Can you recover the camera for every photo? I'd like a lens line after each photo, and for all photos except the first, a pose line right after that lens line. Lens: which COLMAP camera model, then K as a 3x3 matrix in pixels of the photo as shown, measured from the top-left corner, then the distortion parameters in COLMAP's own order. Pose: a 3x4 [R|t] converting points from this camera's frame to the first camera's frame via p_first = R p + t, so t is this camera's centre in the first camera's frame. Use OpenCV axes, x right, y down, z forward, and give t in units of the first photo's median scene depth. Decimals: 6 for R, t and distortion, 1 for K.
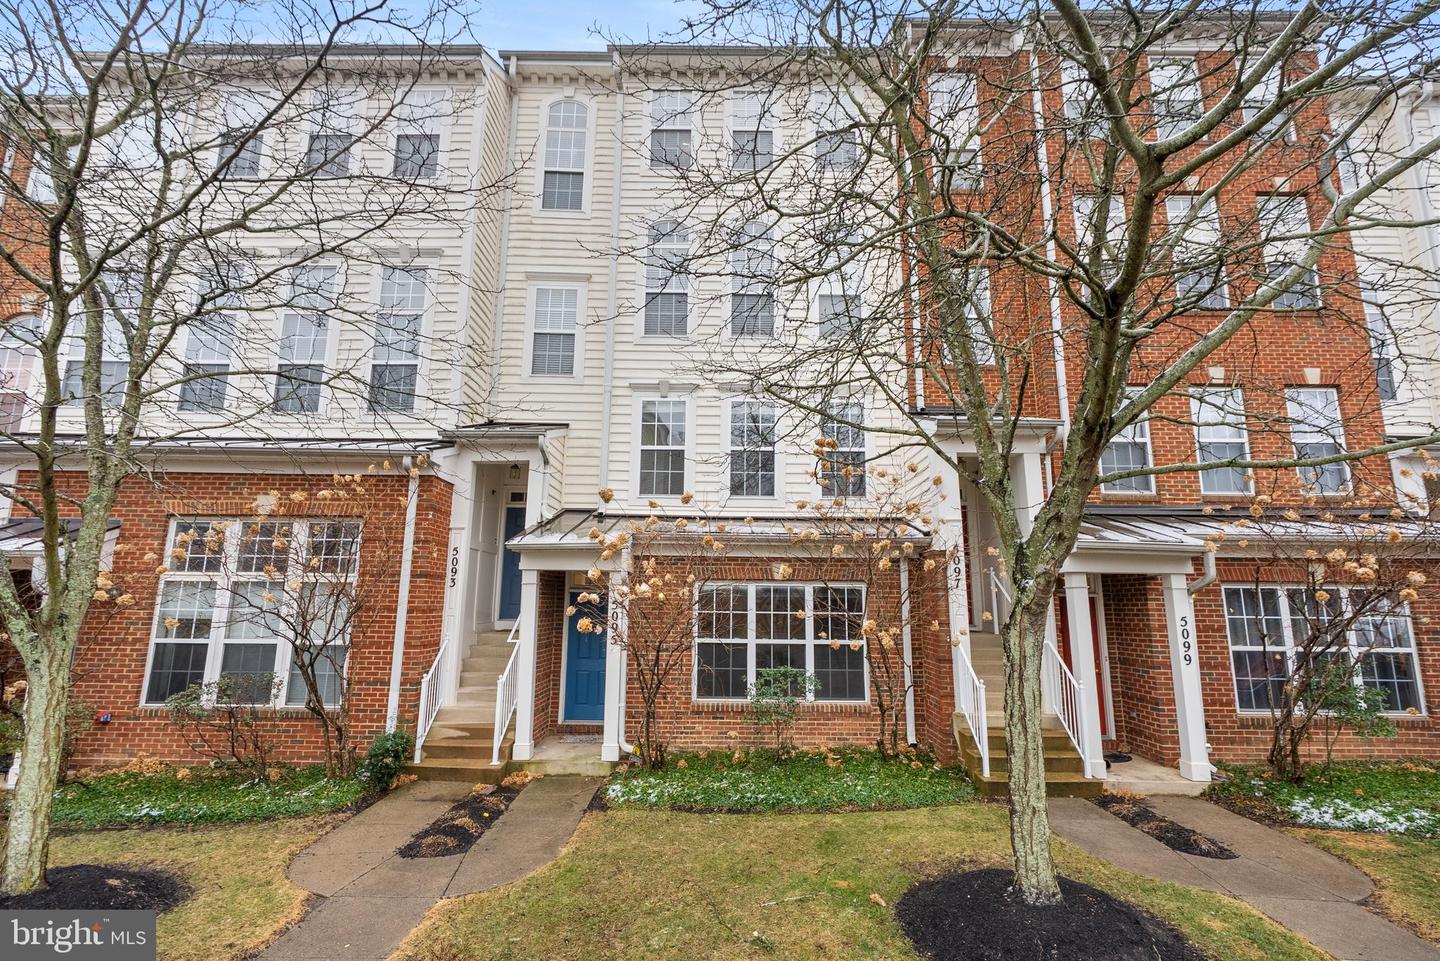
lens RADIAL K [[654.5, 0, 718.3], [0, 654.5, 481.2], [0, 0, 1]] dist [0.000063, 0.000427]
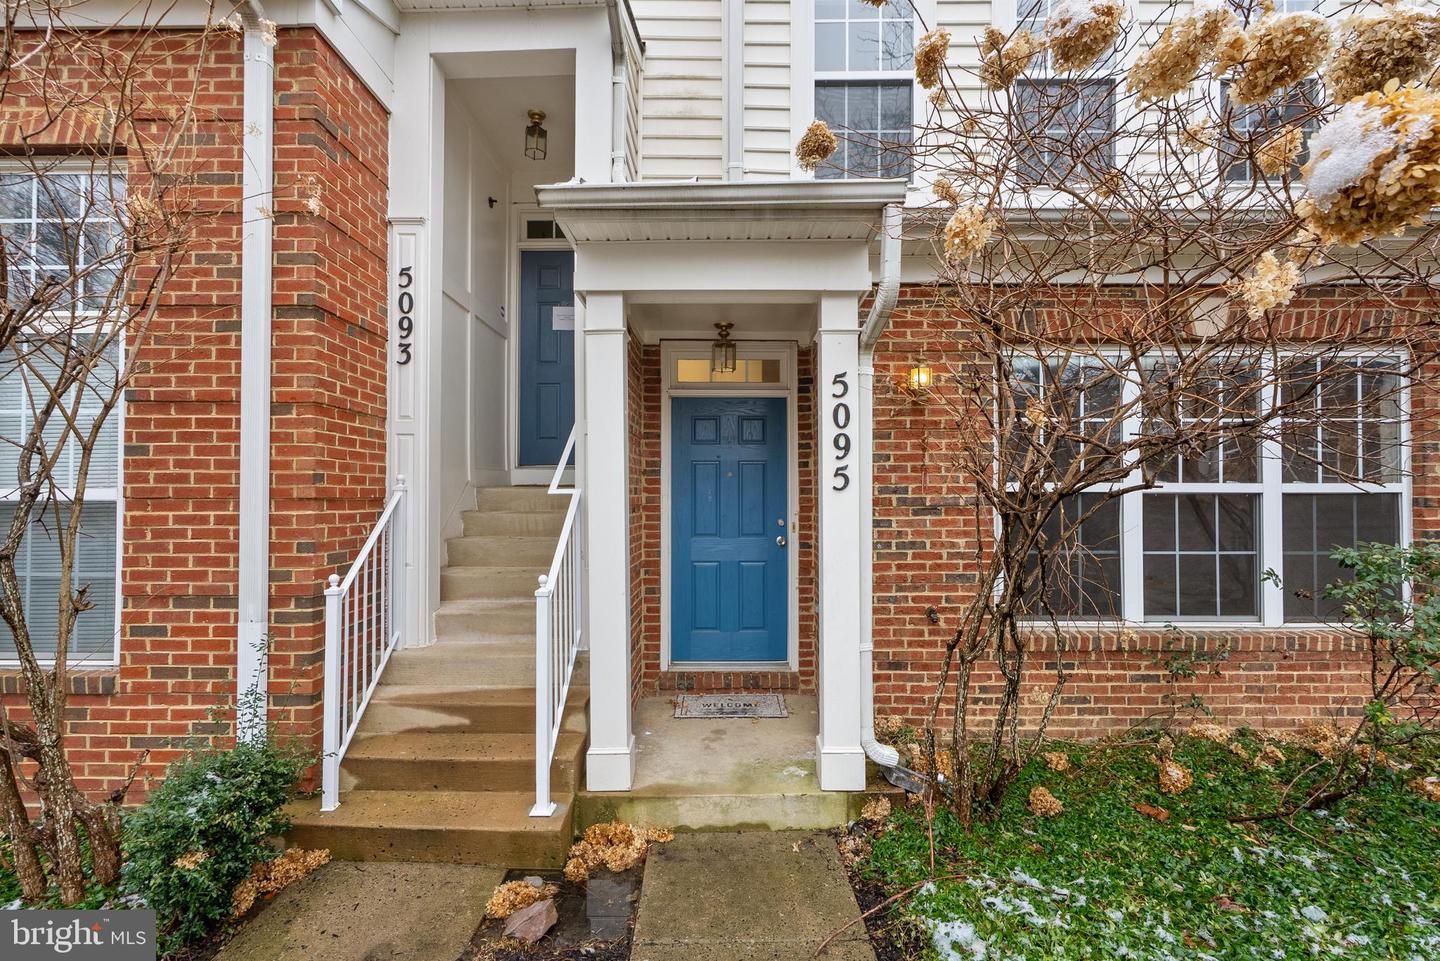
lens RADIAL K [[651.6, 0, 720.0], [0, 651.6, 480.5], [0, 0, 1]] dist [-0.001157, 0.000902]
pose [[0.999923, -0.011897, -0.003393, -0.223882], [0.012286, 0.987042, 0.159990, 0.181405], [0.001446, -0.160020, 0.987113, 0.628860]]
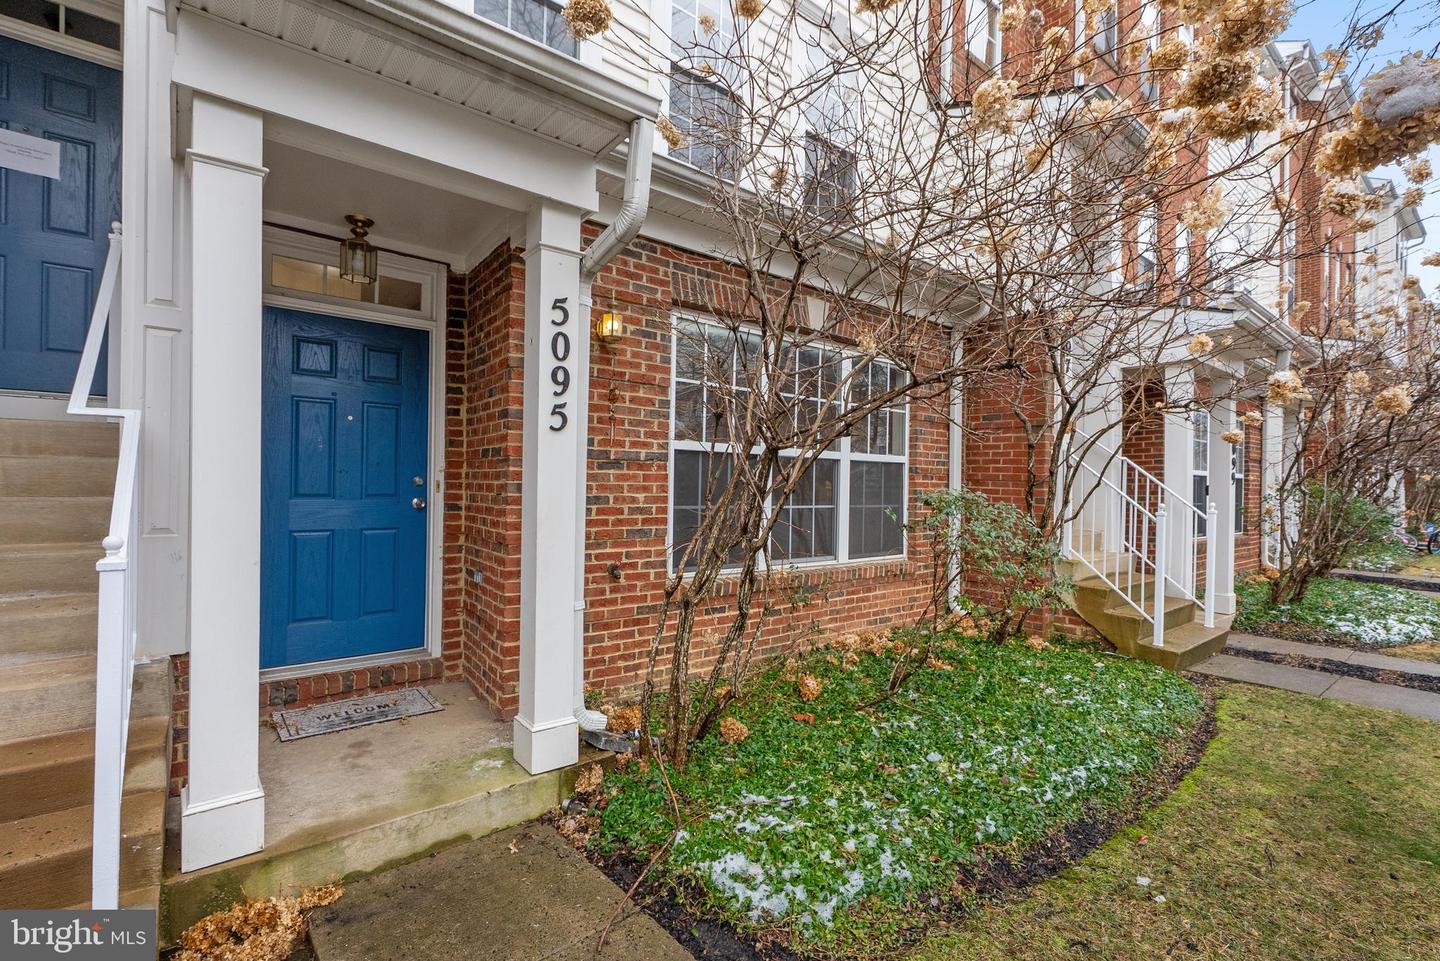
lens RADIAL K [[659.0, 0, 720.0], [0, 659.0, 479.3], [0, 0, 1]] dist [-0.000540, 0.001524]
pose [[0.777498, 0.006863, 0.628848, -0.300221], [-0.120997, 0.982891, 0.138871, 0.214928], [-0.617136, -0.184060, 0.765026, 0.686201]]
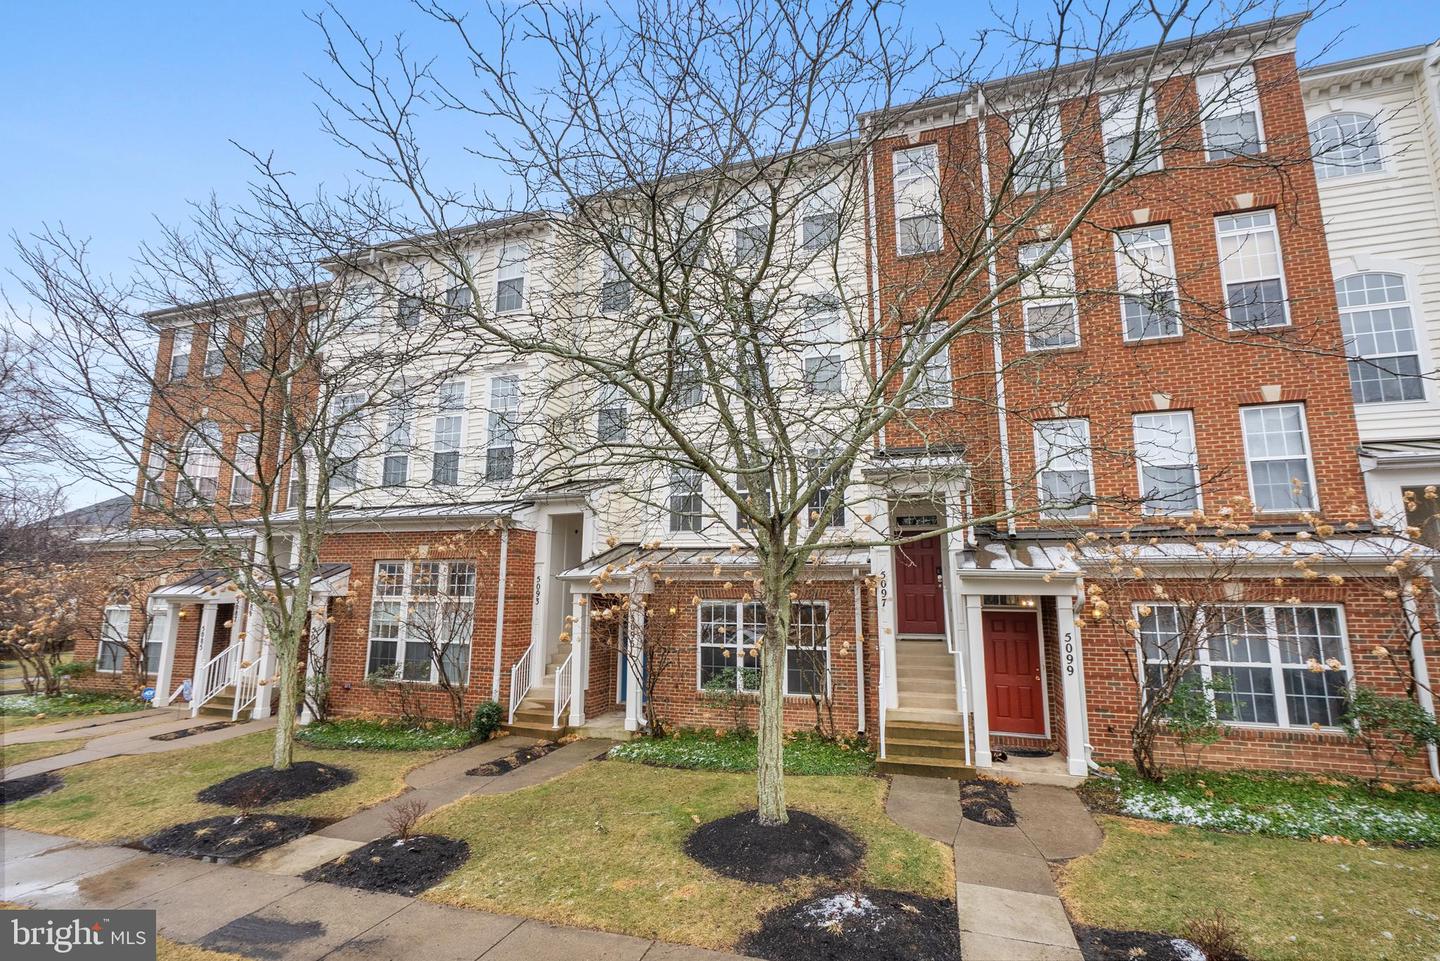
lens RADIAL K [[651.6, 0, 720.0], [0, 651.6, 480.5], [0, 0, 1]] dist [-0.001157, 0.000902]
pose [[0.950629, -0.058525, -0.304762, 0.451787], [0.061202, 0.998125, -0.000771, -0.088384], [0.304236, -0.017919, 0.952428, -0.246056]]
